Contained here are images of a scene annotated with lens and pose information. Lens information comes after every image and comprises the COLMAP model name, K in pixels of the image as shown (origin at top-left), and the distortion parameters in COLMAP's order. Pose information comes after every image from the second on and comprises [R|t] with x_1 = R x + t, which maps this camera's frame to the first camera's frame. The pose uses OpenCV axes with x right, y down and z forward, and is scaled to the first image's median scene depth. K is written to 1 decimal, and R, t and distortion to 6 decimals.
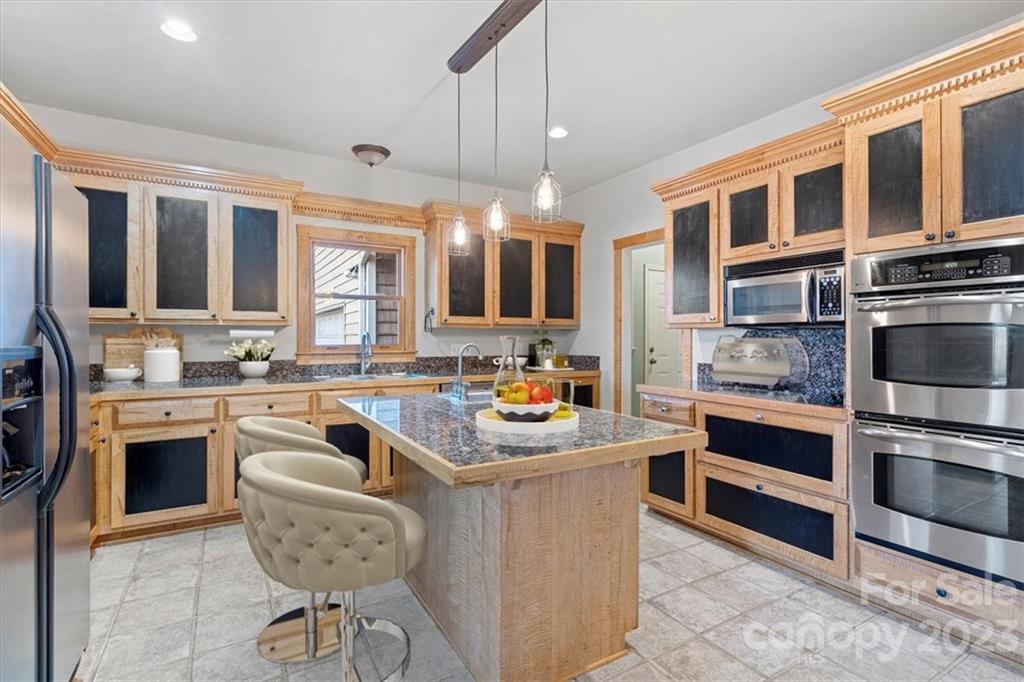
lens RADIAL K [[471.3, 0, 505.5], [0, 471.3, 337.0], [0, 0, 1]] dist [-0.009034, 0.002308]
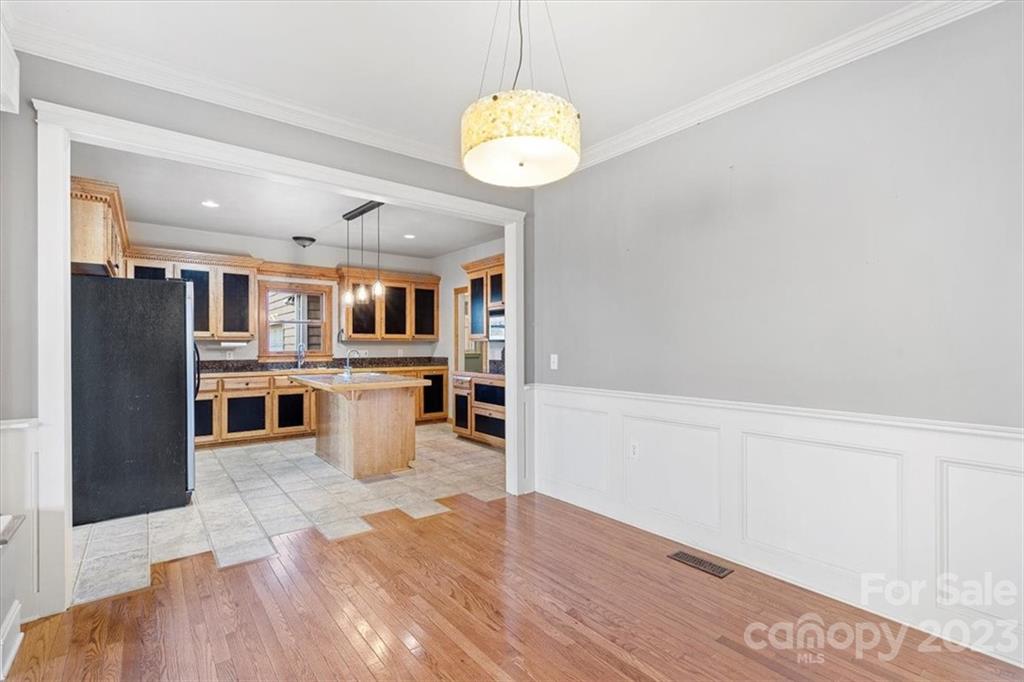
lens RADIAL K [[471.3, 0, 509.1], [0, 471.3, 344.2], [0, 0, 1]] dist [-0.009034, 0.002308]
pose [[0.990831, -0.001883, 0.135097, 0.245223], [0.002347, 0.999992, -0.003272, 0.000434], [-0.135090, 0.003559, 0.990827, -0.879599]]
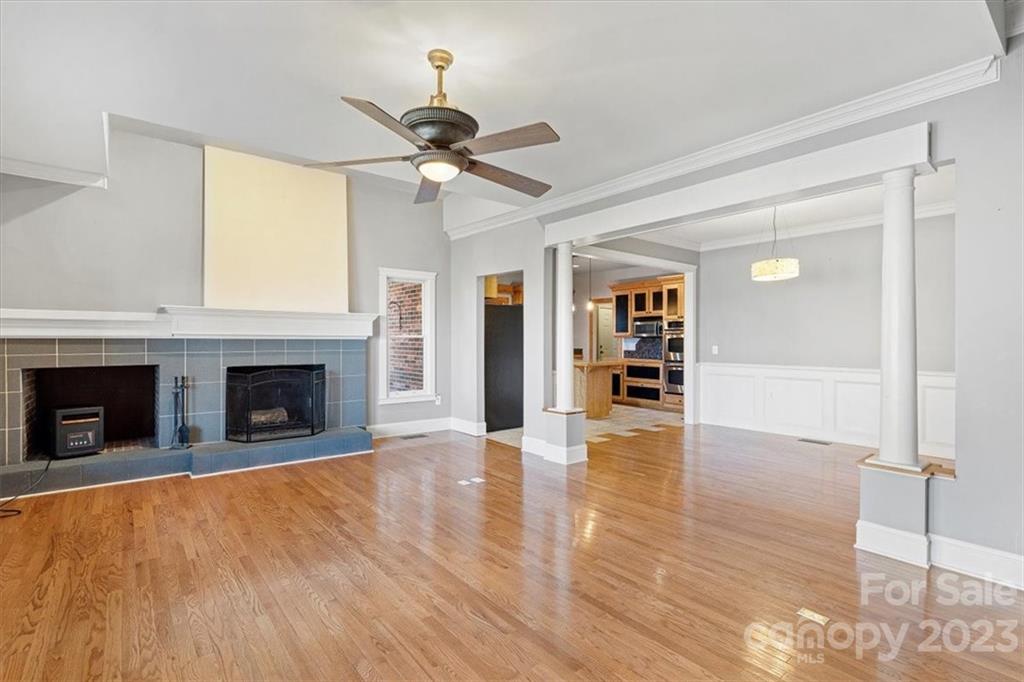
lens RADIAL K [[471.3, 0, 506.6], [0, 471.3, 342.0], [0, 0, 1]] dist [-0.009034, 0.002308]
pose [[0.990654, 0.000793, 0.136399, -0.660176], [-0.001148, 0.999996, 0.002528, 0.001662], [-0.136396, -0.002661, 0.990651, -1.656332]]
